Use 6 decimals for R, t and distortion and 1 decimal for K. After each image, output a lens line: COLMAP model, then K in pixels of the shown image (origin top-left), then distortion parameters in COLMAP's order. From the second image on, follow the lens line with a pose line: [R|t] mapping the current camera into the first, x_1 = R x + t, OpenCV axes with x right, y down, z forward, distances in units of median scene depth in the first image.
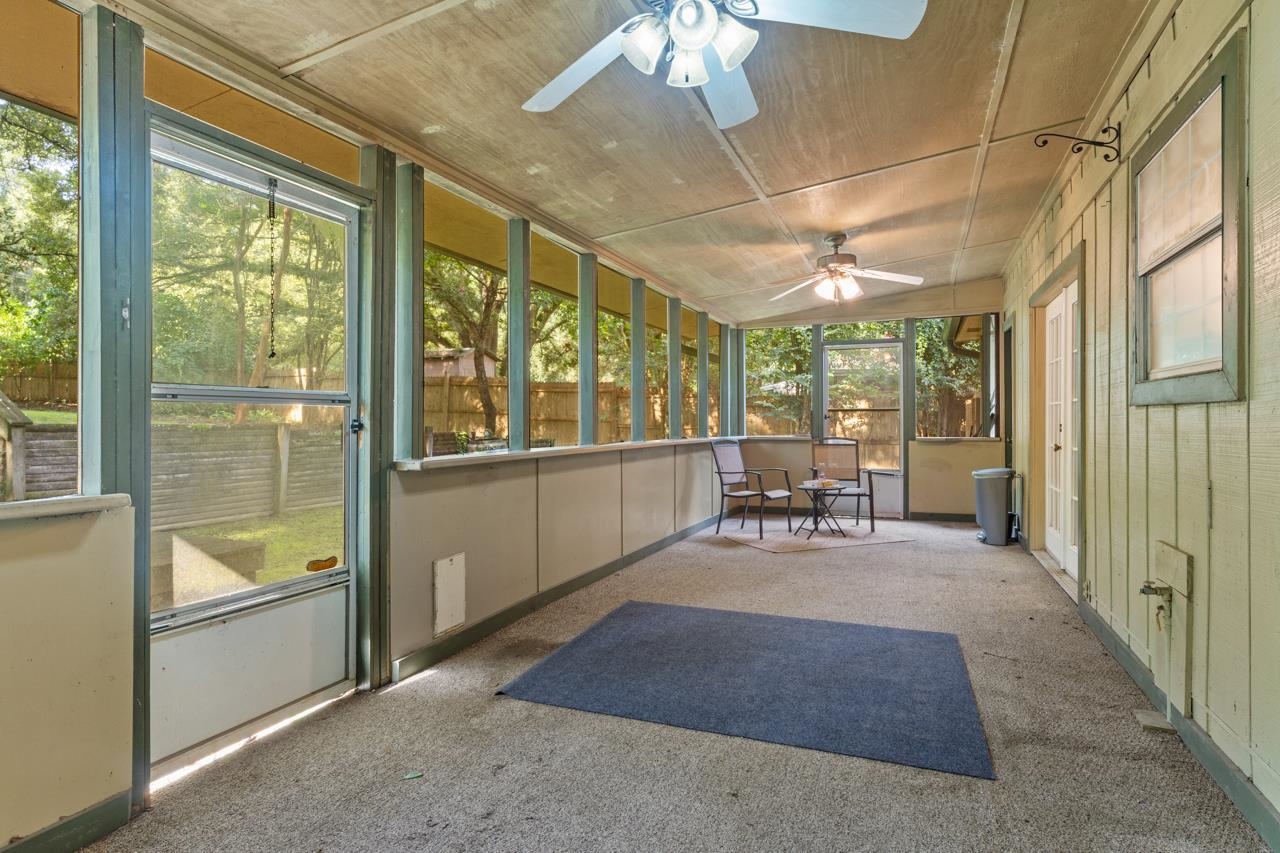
lens RADIAL K [[684.0, 0, 640.0], [0, 684.0, 426.5], [0, 0, 1]] dist [0.002870, -0.000079]
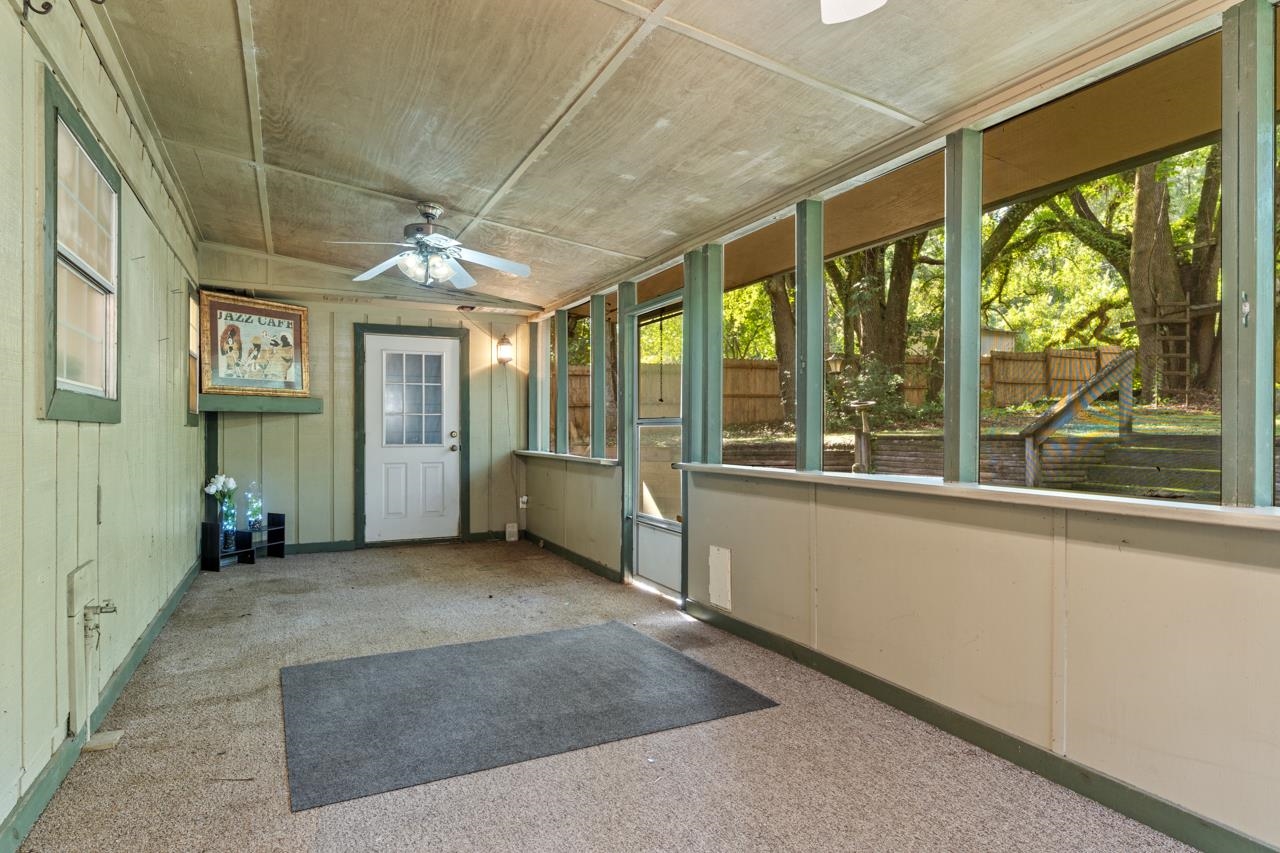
lens RADIAL K [[744.7, 0, 640.0], [0, 744.7, 426.5], [0, 0, 1]] dist [-0.001958, 0.002579]
pose [[-0.677507, -0.001360, -0.735515, 0.819035], [-0.004793, 0.999985, 0.002566, -0.026779], [0.735501, 0.005264, -0.677503, 1.853881]]
